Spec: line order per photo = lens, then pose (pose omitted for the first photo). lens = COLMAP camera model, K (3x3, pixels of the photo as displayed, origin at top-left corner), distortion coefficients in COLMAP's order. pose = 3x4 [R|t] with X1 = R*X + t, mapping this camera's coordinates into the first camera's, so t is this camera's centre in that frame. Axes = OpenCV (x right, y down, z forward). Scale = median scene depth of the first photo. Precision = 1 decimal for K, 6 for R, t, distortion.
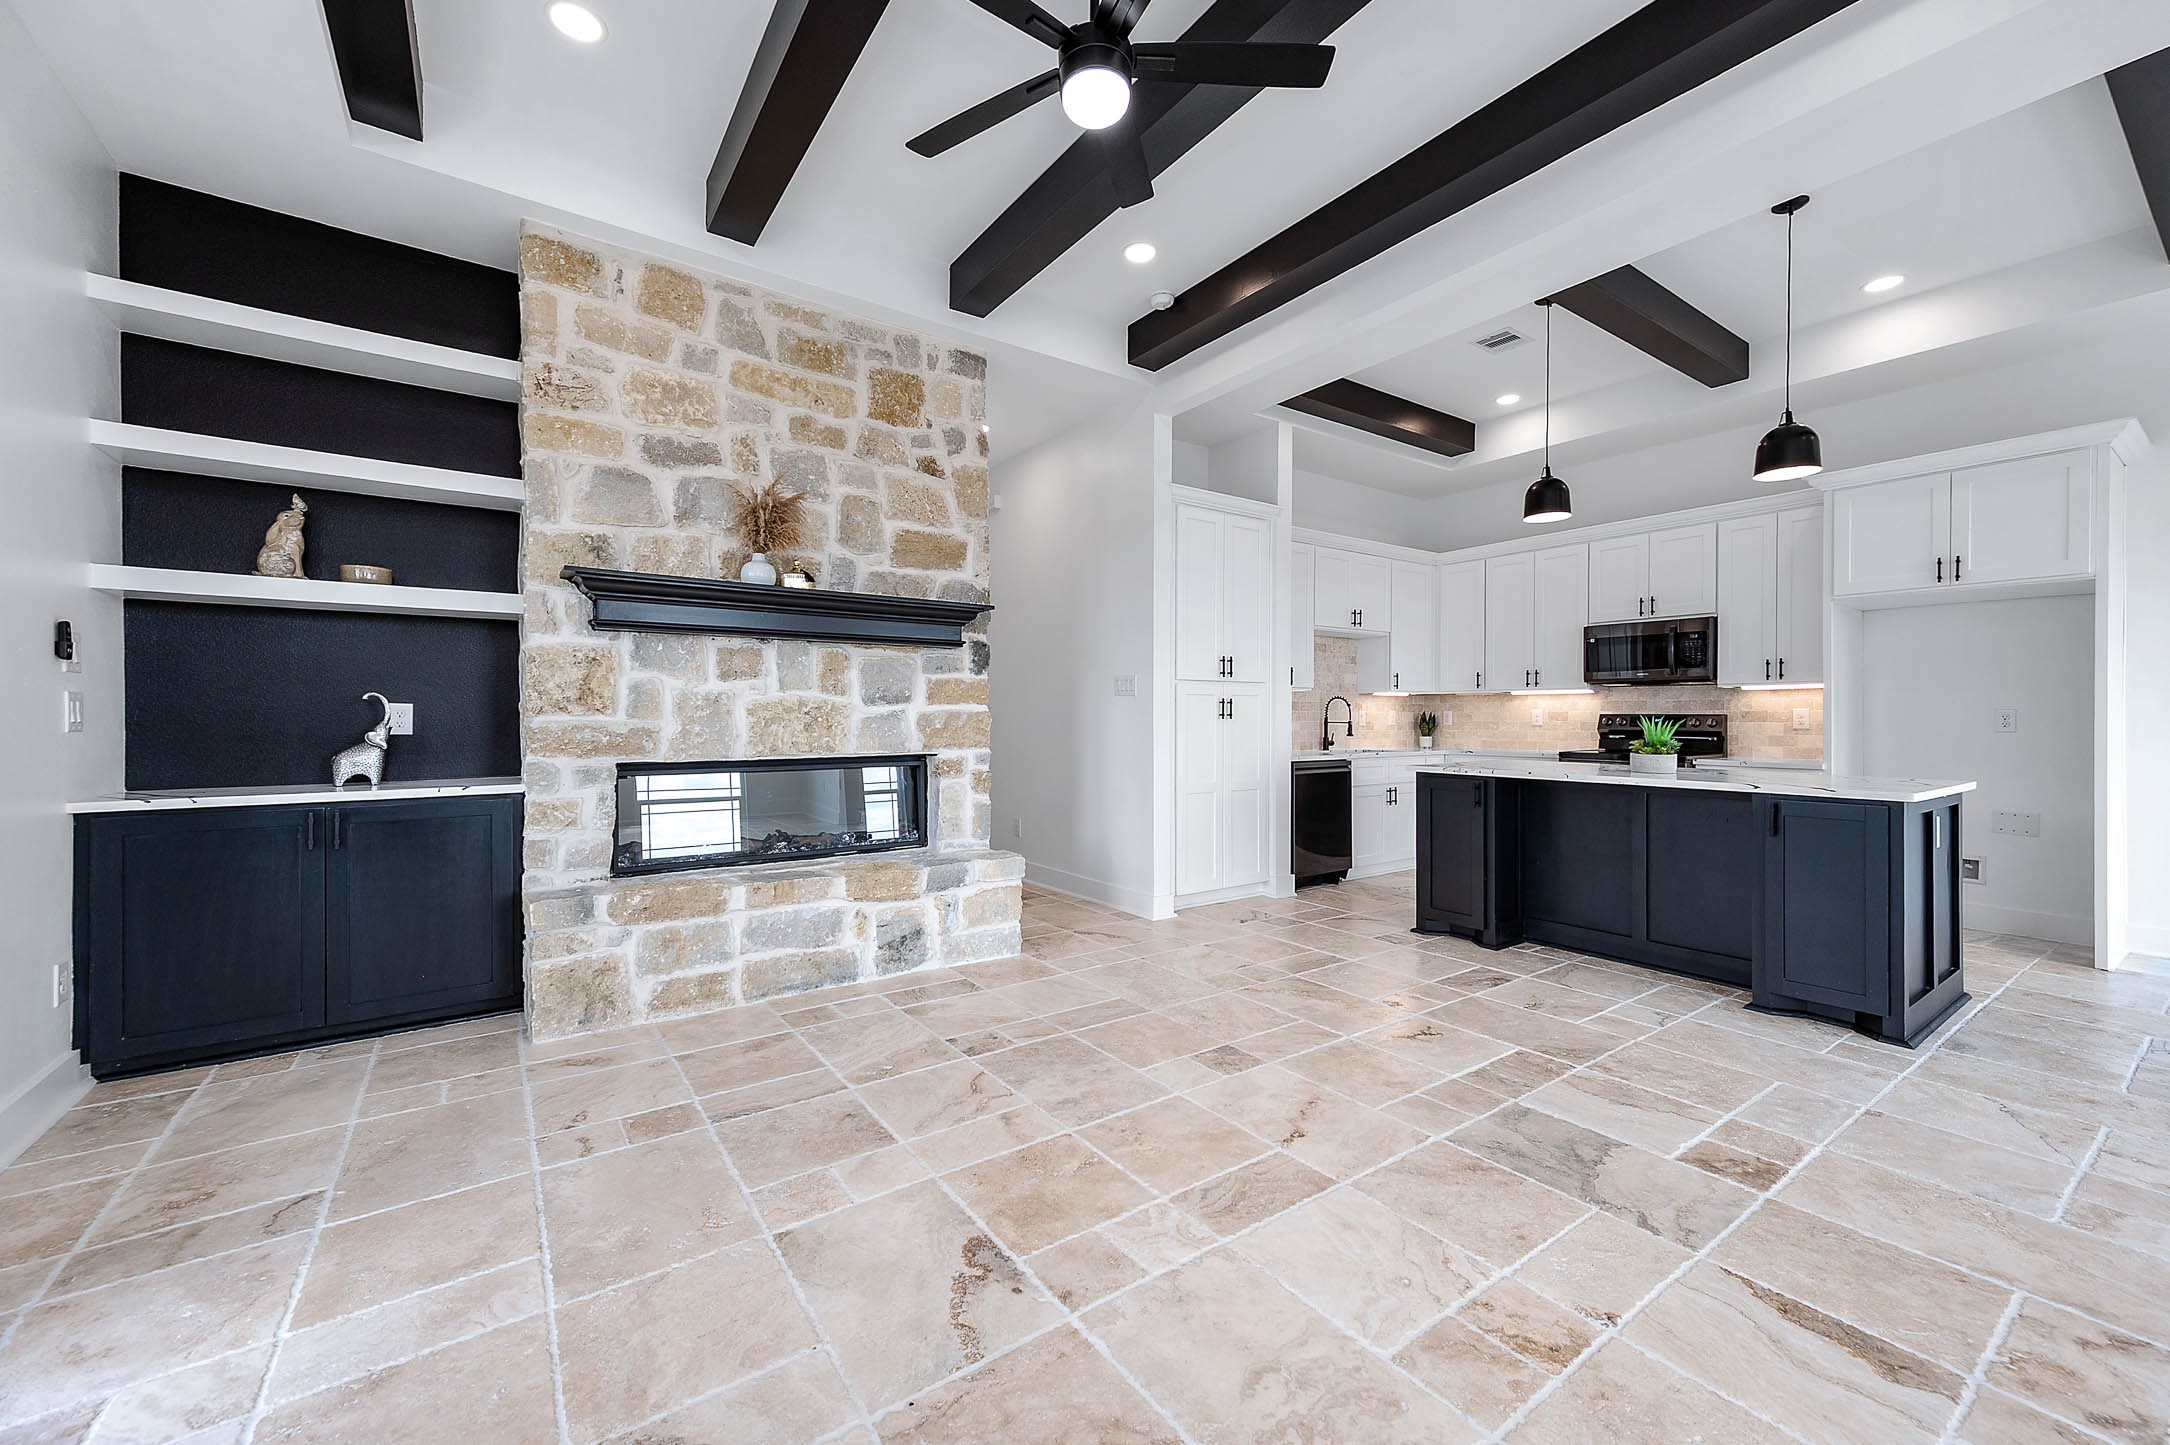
lens RADIAL K [[855.6, 0, 1089.7], [0, 855.6, 719.7], [0, 0, 1]] dist [0.011260, 0.000524]
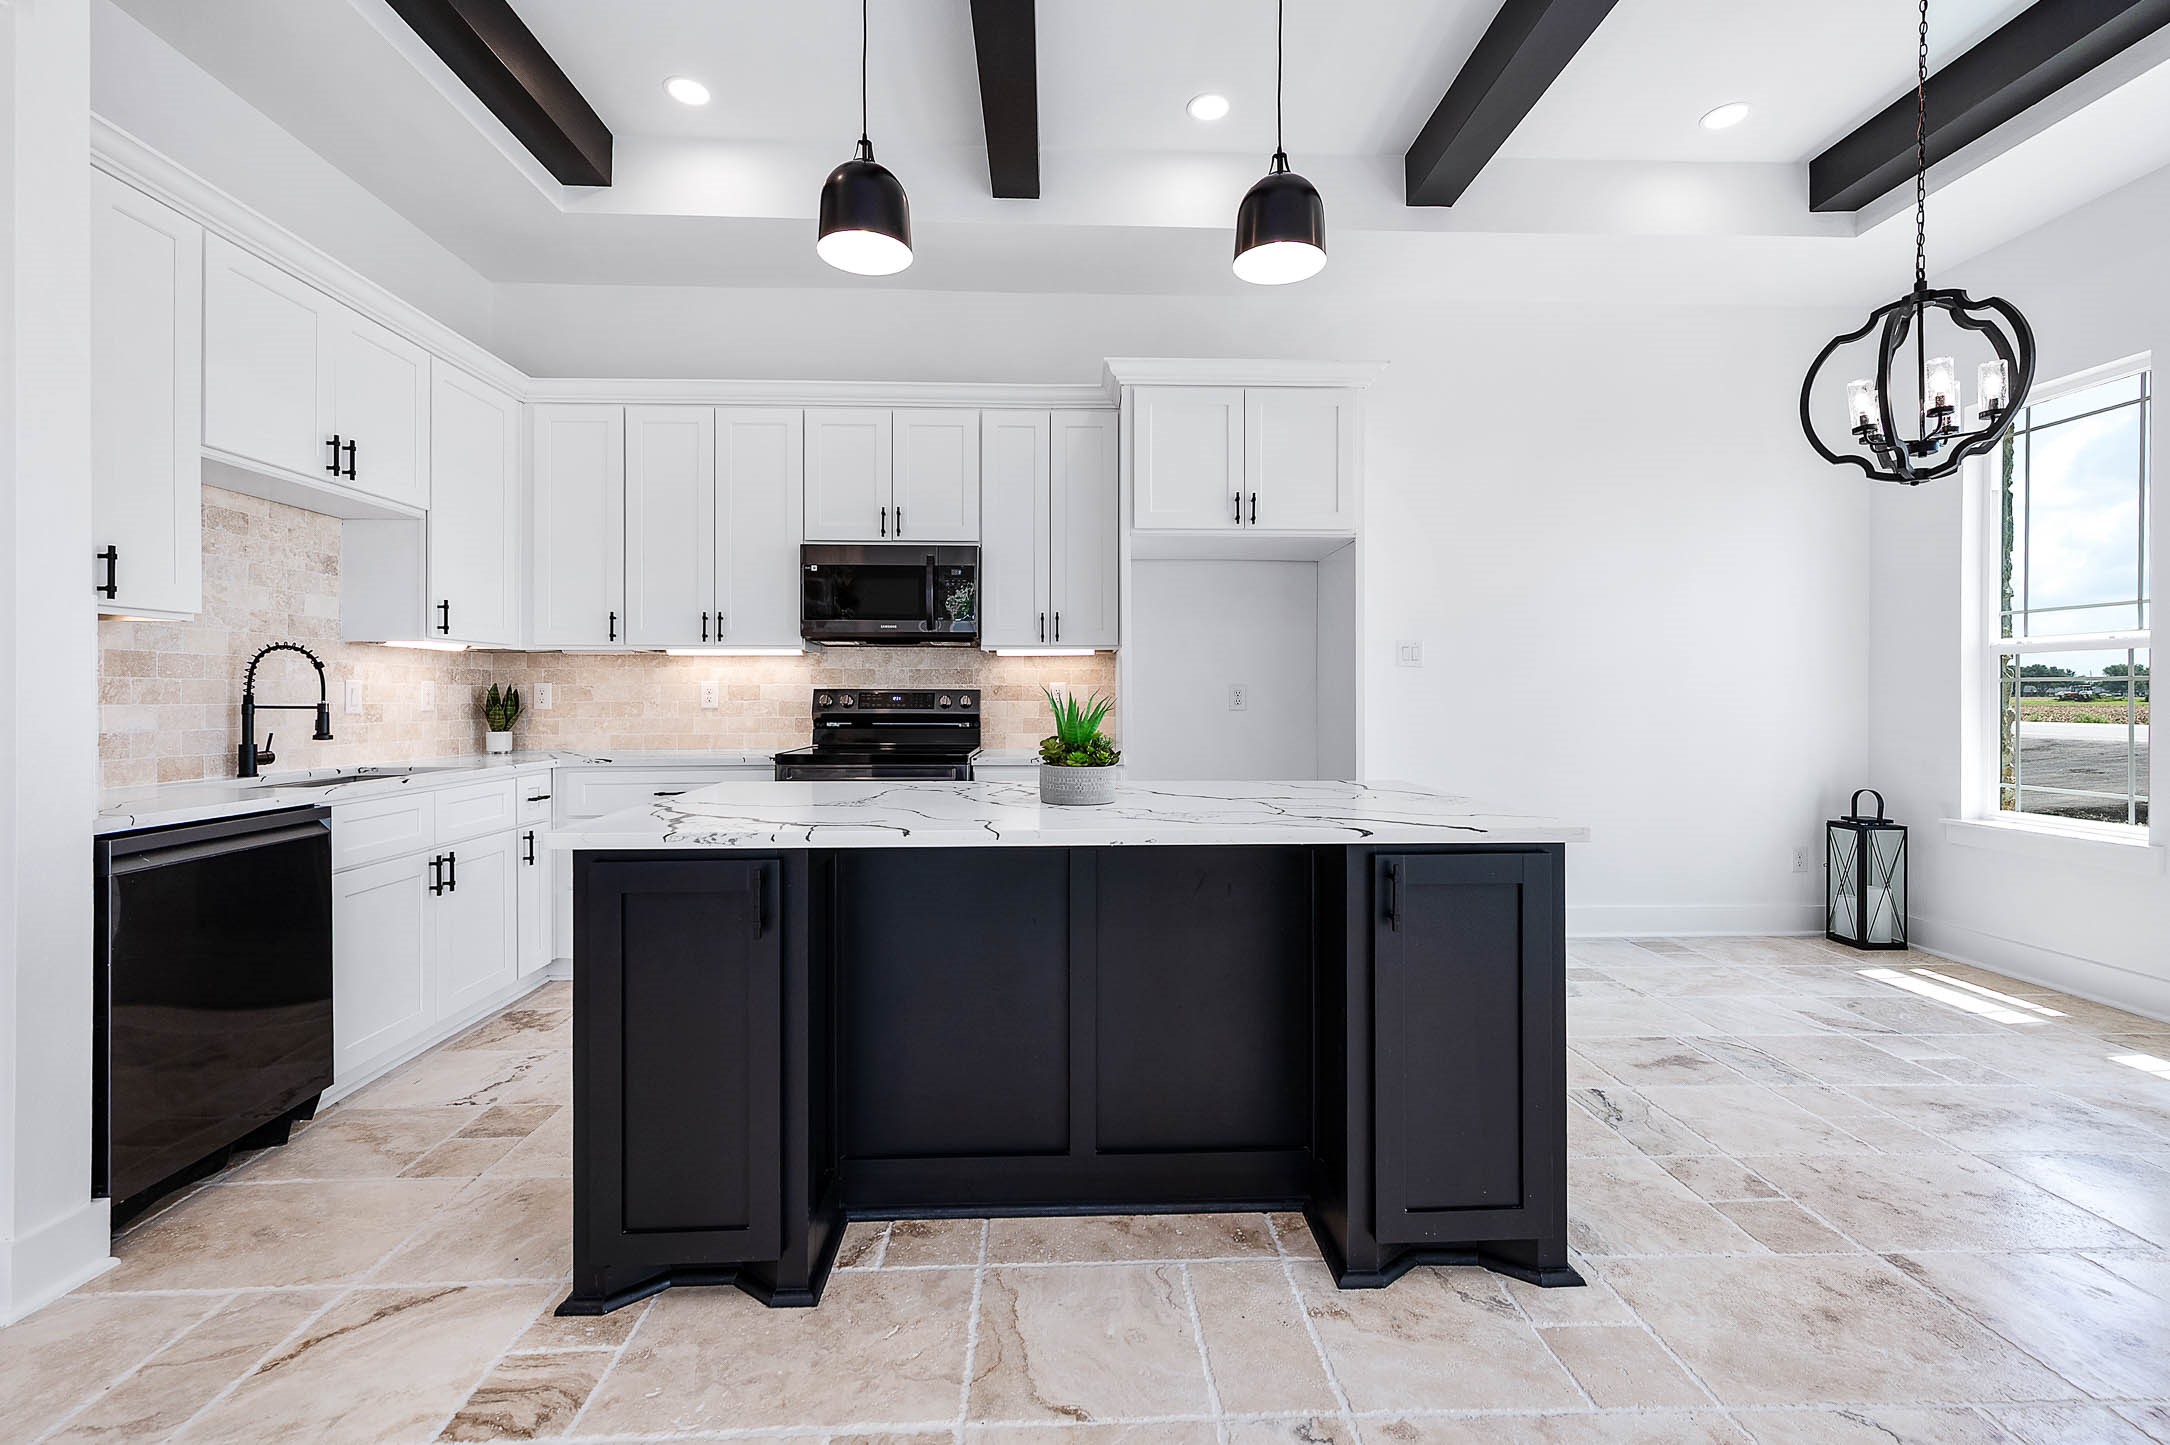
lens RADIAL K [[934.7, 0, 1085.2], [0, 934.7, 700.7], [0, 0, 1]] dist [0.014323, -0.001031]
pose [[0.552315, -0.006620, 0.833609, 0.138181], [0.004731, 0.999977, 0.004807, -0.000373], [-0.833622, 0.001289, 0.552334, 0.478221]]
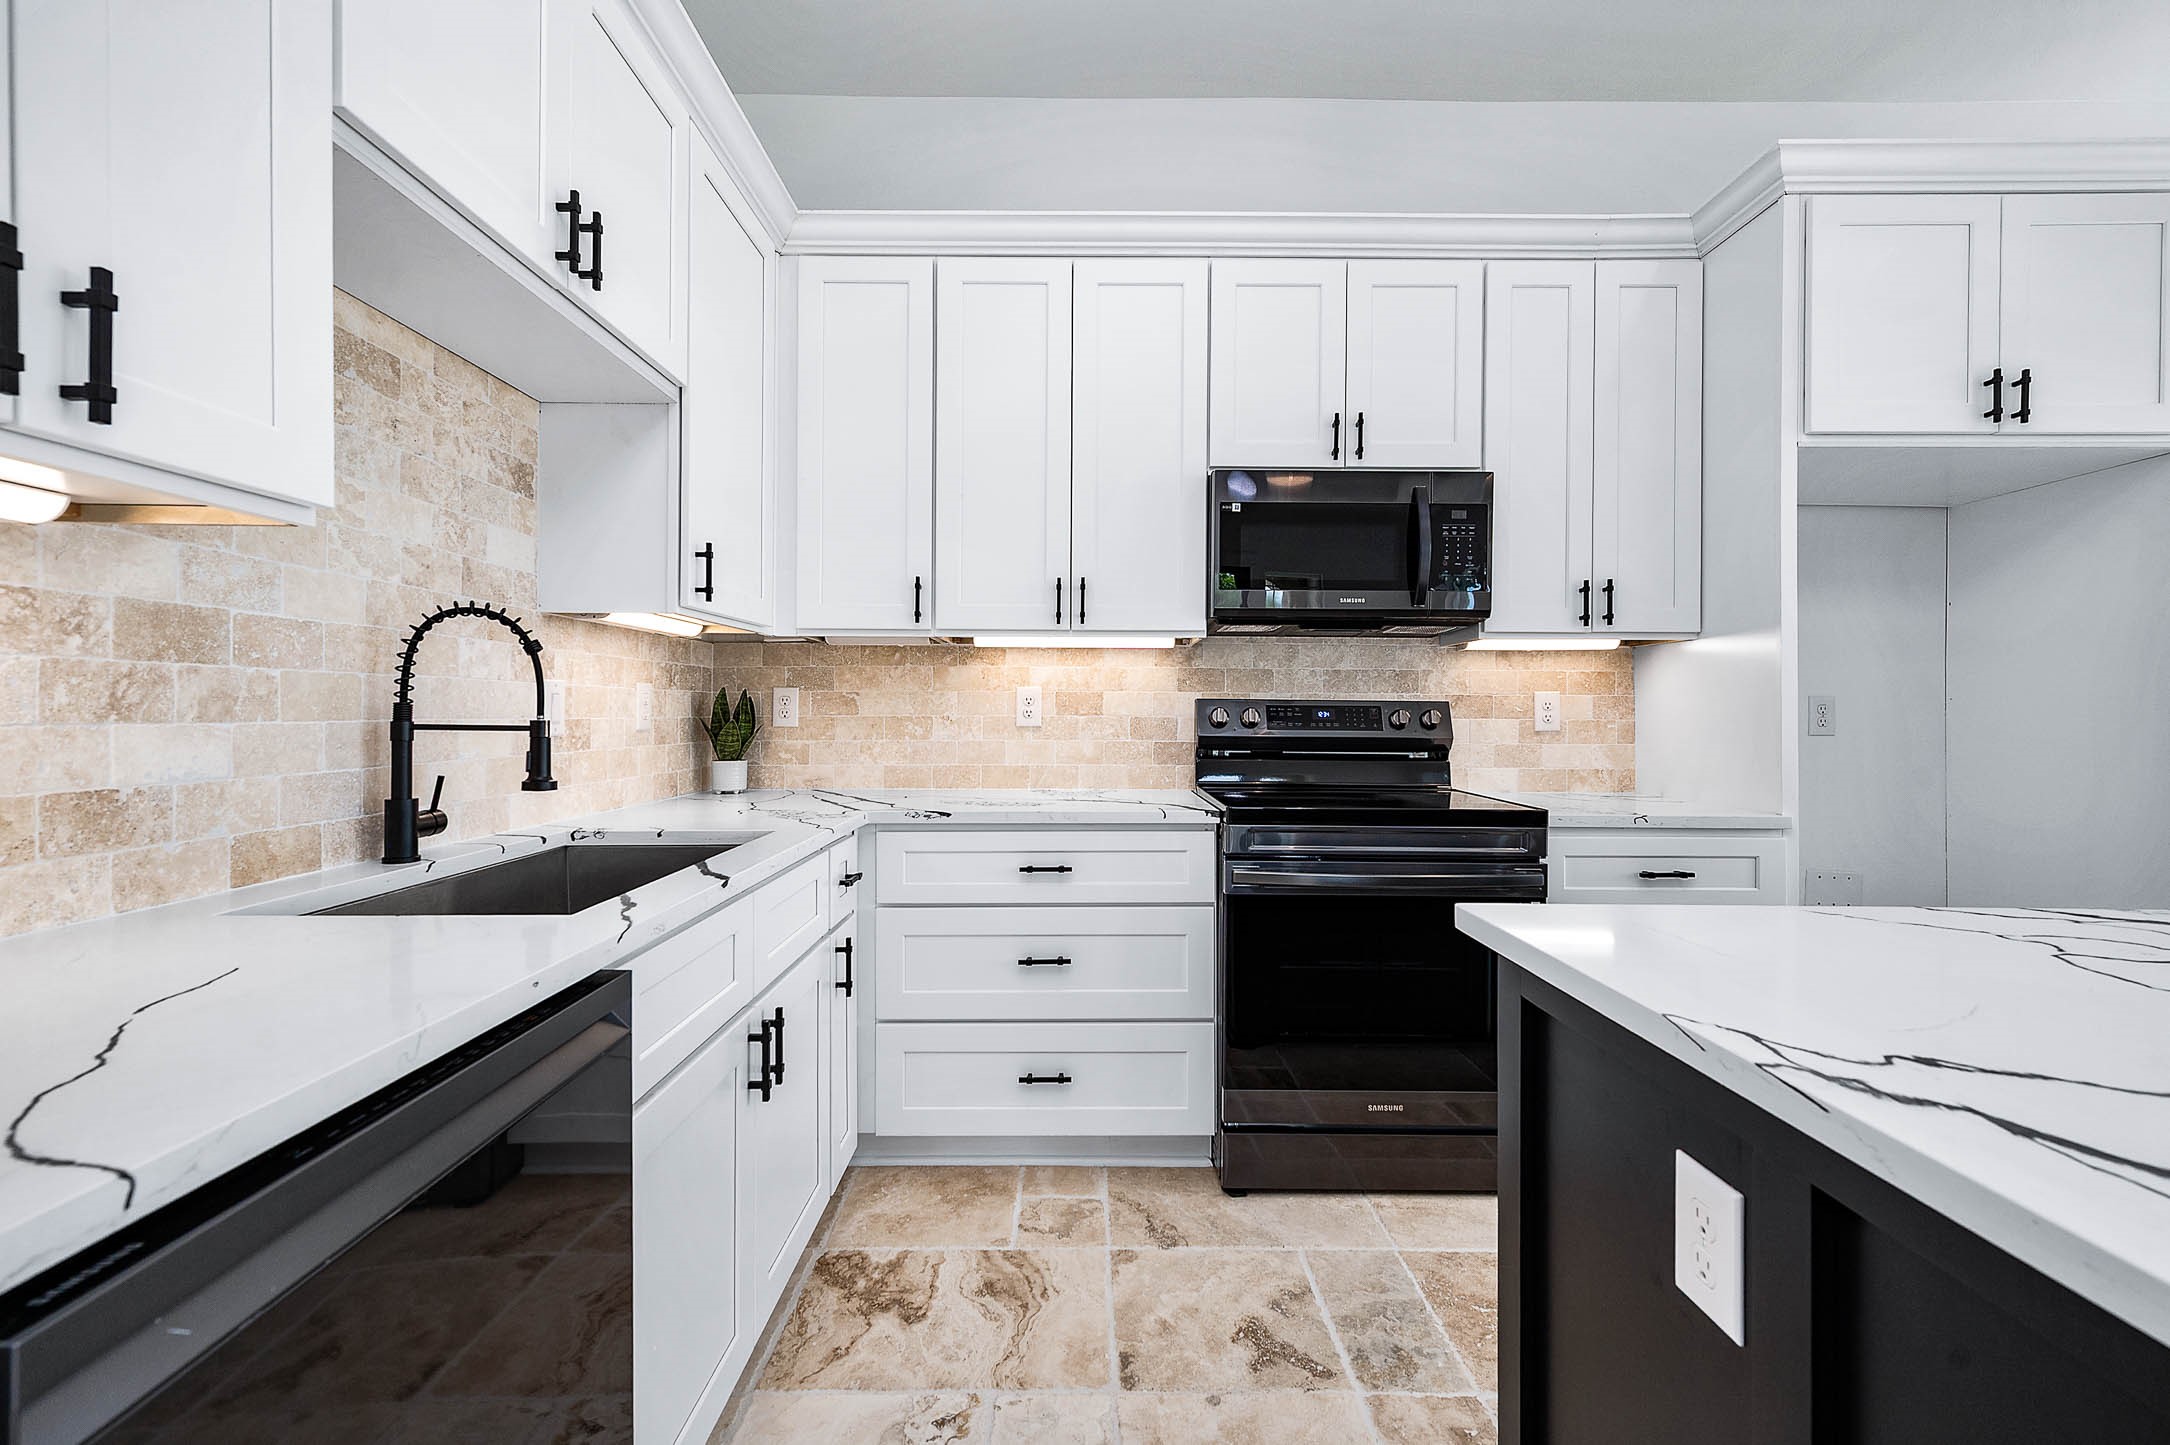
lens RADIAL K [[934.7, 0, 1105.7], [0, 934.7, 715.9], [0, 0, 1]] dist [0.014323, -0.001031]
pose [[0.577865, -0.005625, 0.816113, 0.210807], [-0.001164, 0.999970, 0.007717, -0.001829], [-0.816131, -0.005409, 0.577841, 0.816135]]
